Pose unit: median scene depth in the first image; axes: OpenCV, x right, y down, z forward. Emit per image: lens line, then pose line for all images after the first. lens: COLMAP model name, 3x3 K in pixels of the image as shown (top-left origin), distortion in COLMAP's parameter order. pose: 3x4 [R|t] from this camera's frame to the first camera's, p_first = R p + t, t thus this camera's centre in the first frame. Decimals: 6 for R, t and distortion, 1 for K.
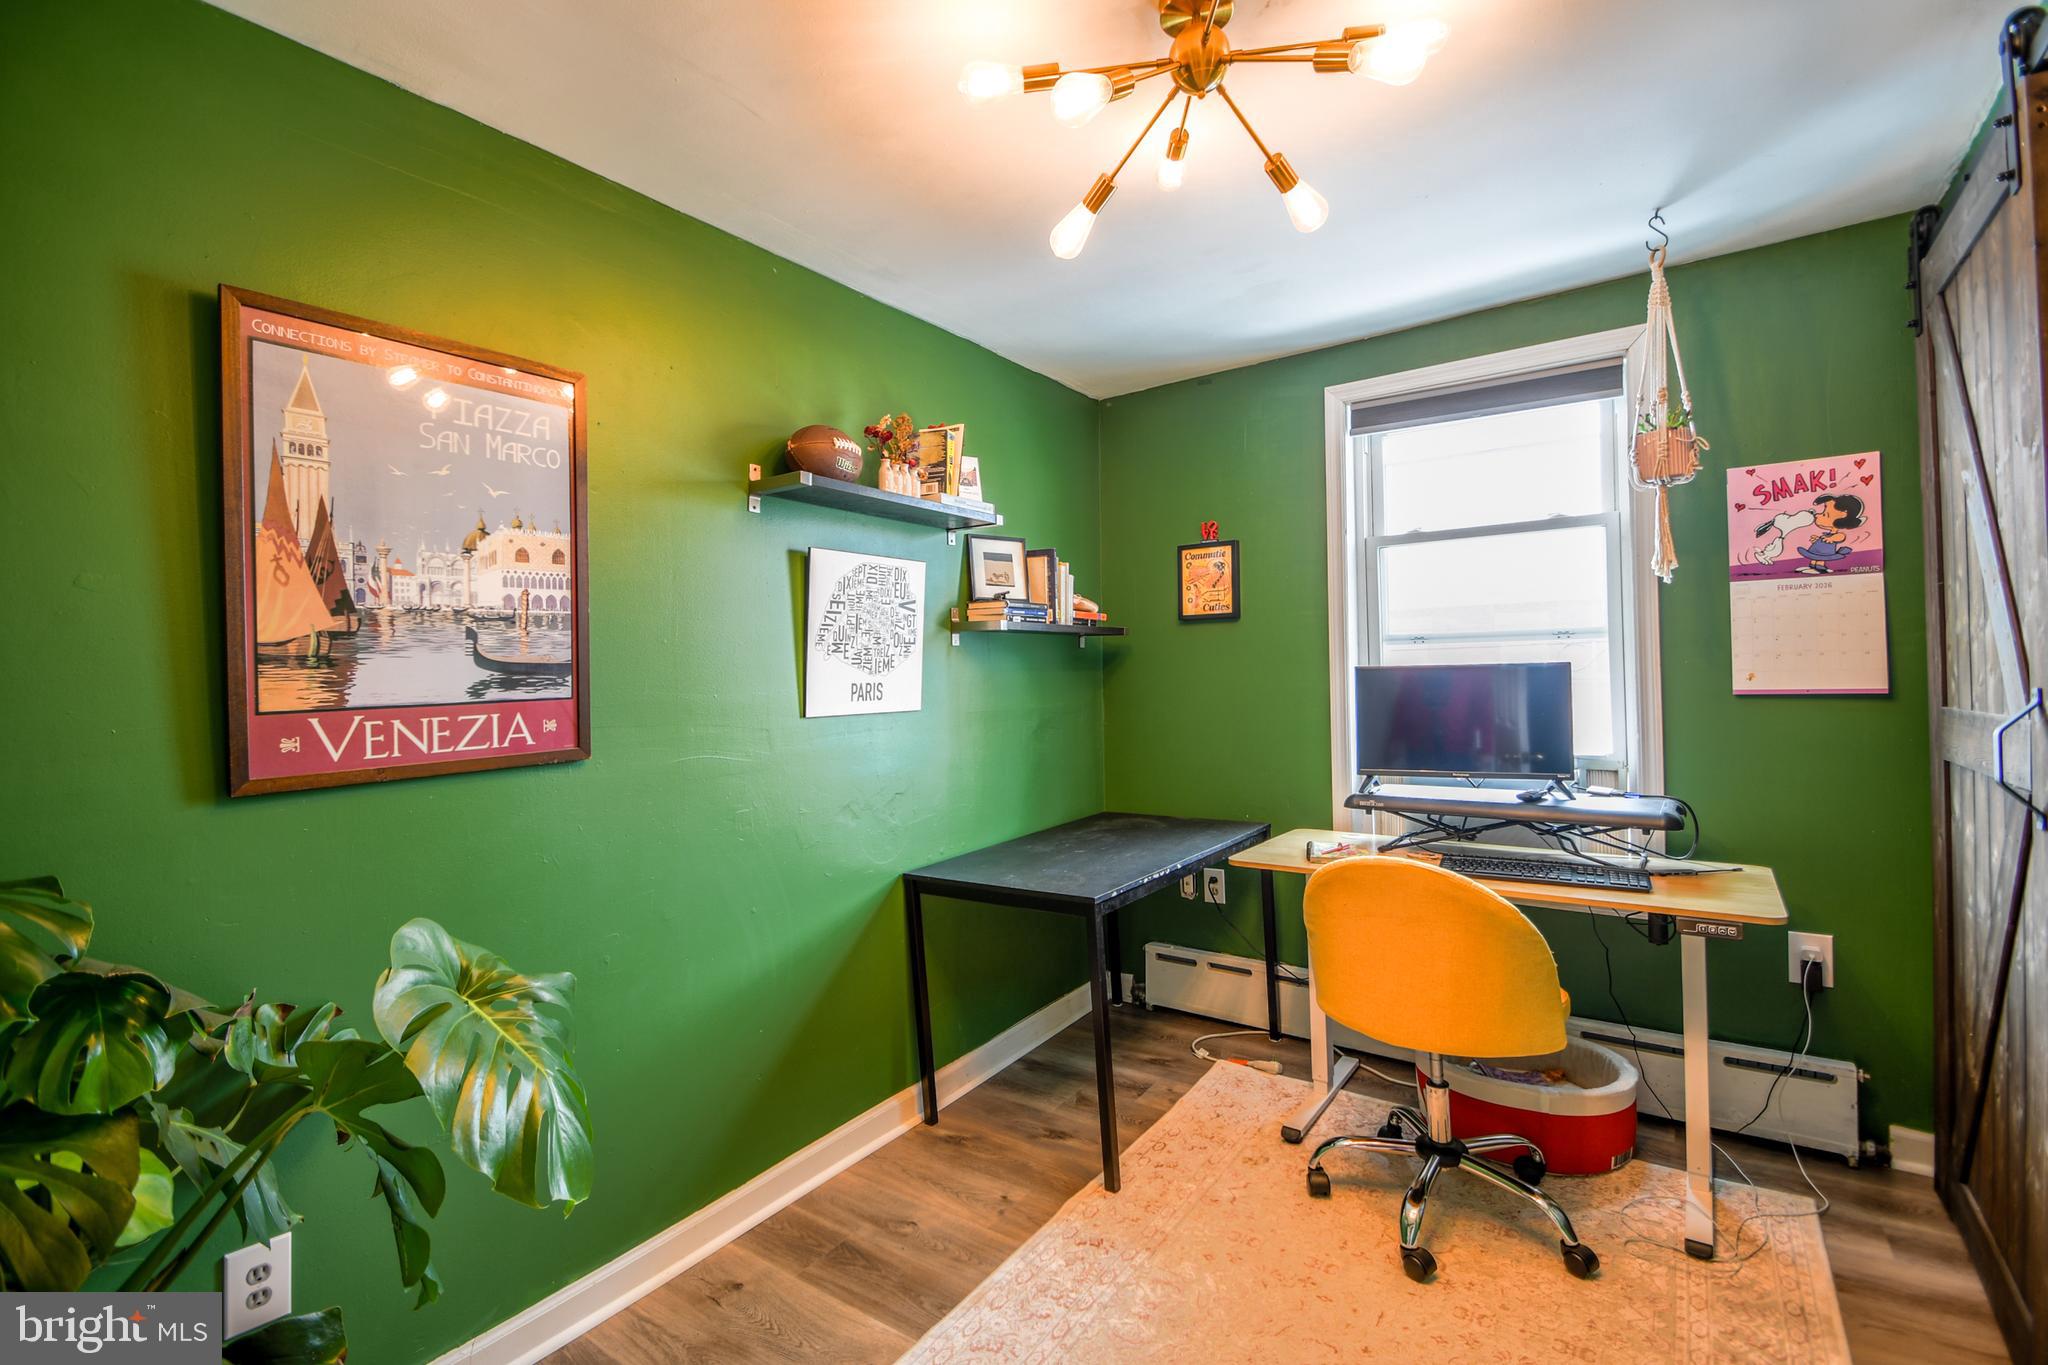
lens RADIAL K [[901.8, 0, 995.1], [0, 901.8, 668.6], [0, 0, 1]] dist [0.014425, -0.017714]
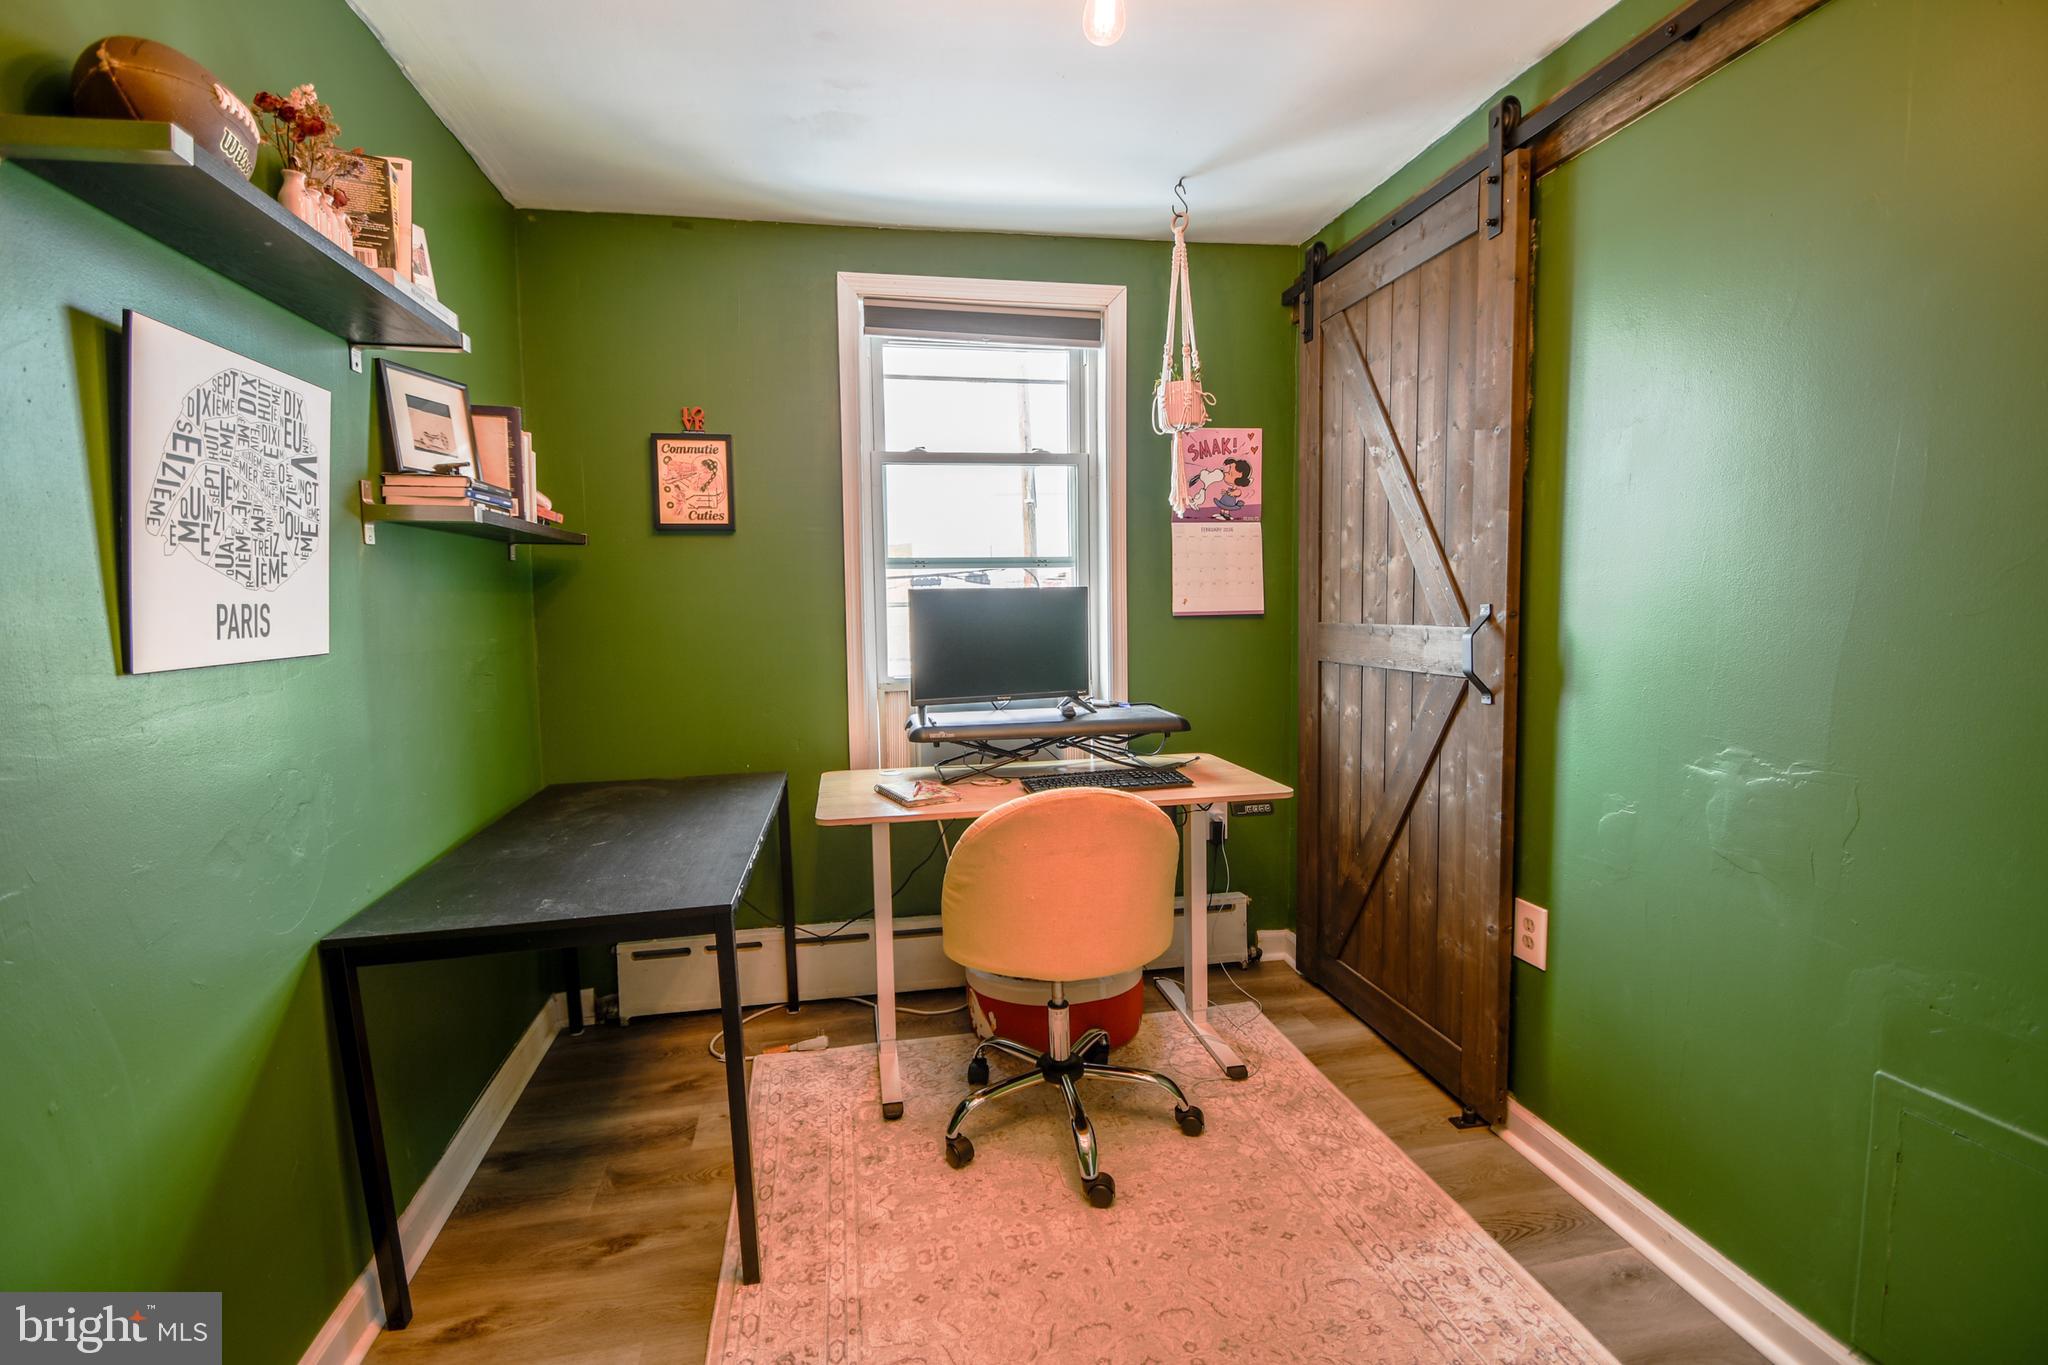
lens RADIAL K [[901.8, 0, 995.1], [0, 901.8, 668.6], [0, 0, 1]] dist [0.014425, -0.017714]
pose [[0.684558, -0.047859, 0.727386, -0.226769], [-0.003443, 0.997619, 0.068879, 0.015645], [-0.728950, -0.049656, 0.682764, 0.325580]]
